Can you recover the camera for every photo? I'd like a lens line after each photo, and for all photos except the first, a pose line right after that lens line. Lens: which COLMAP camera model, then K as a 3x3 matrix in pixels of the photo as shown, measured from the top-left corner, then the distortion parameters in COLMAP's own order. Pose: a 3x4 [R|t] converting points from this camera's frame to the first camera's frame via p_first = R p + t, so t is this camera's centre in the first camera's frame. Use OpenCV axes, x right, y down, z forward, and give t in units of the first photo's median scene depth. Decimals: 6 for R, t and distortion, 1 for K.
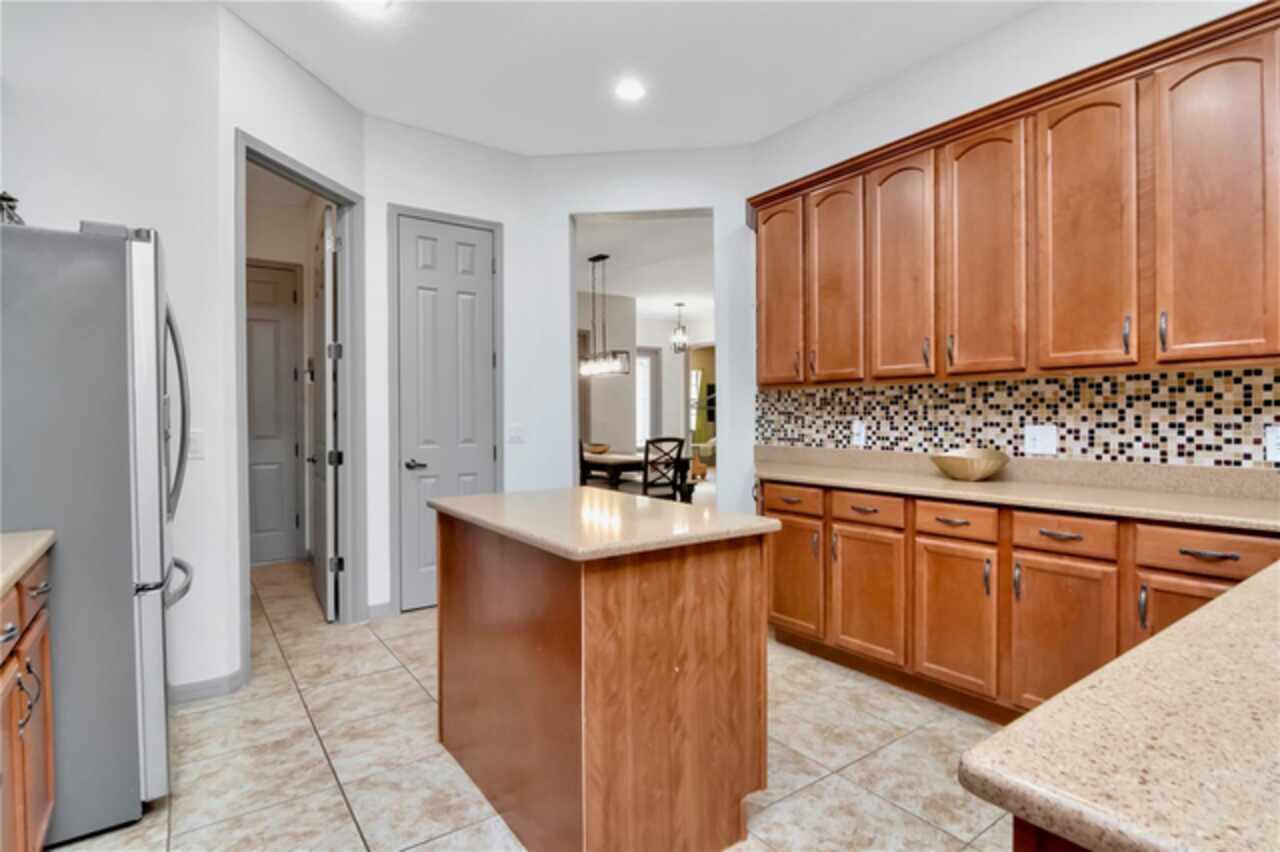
lens RADIAL K [[641.9, 0, 646.0], [0, 641.9, 418.9], [0, 0, 1]] dist [-0.013776, -0.002657]
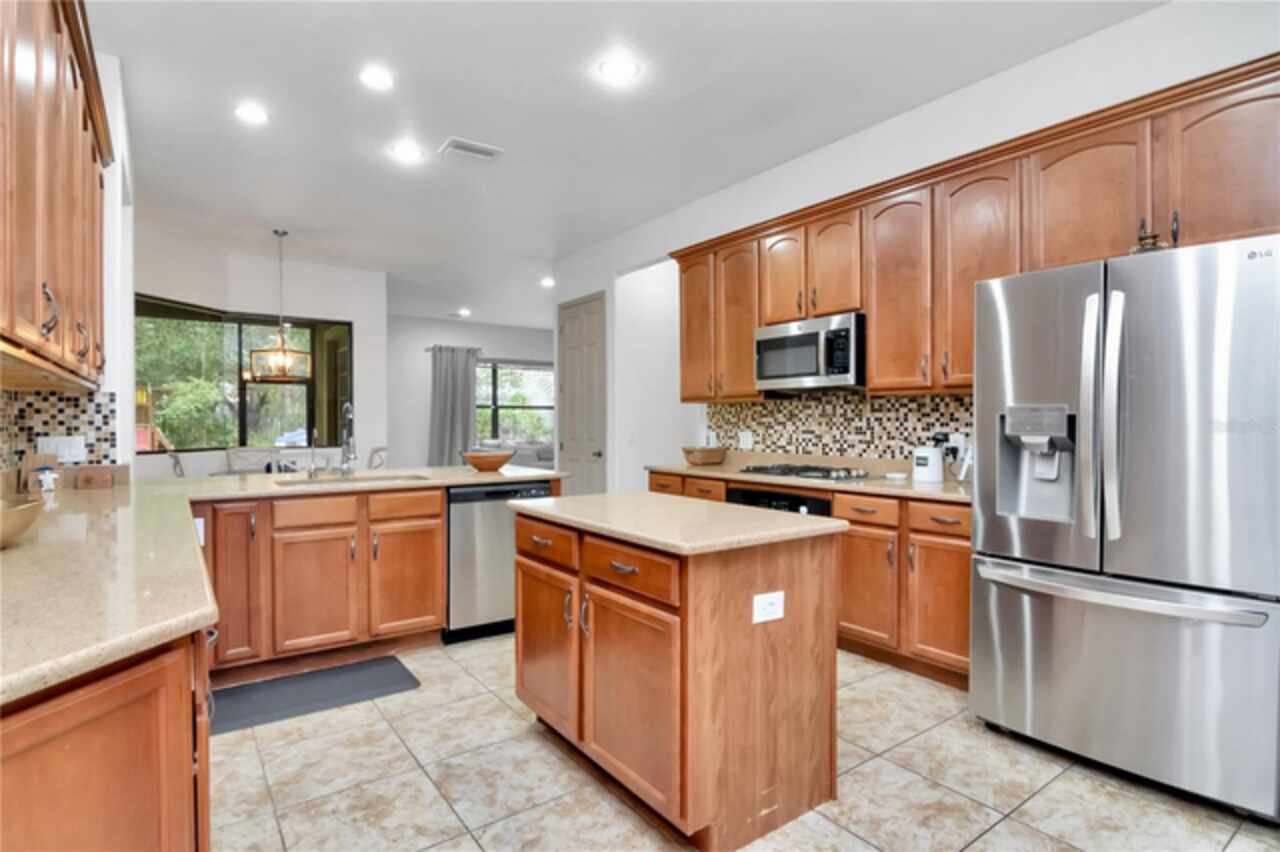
lens RADIAL K [[644.3, 0, 632.9], [0, 644.3, 431.5], [0, 0, 1]] dist [-0.012154, -0.002593]
pose [[-0.999985, 0.004439, 0.003110, -0.038591], [0.004497, 0.999809, 0.019014, -0.009806], [-0.003025, 0.019028, -0.999814, 1.367336]]
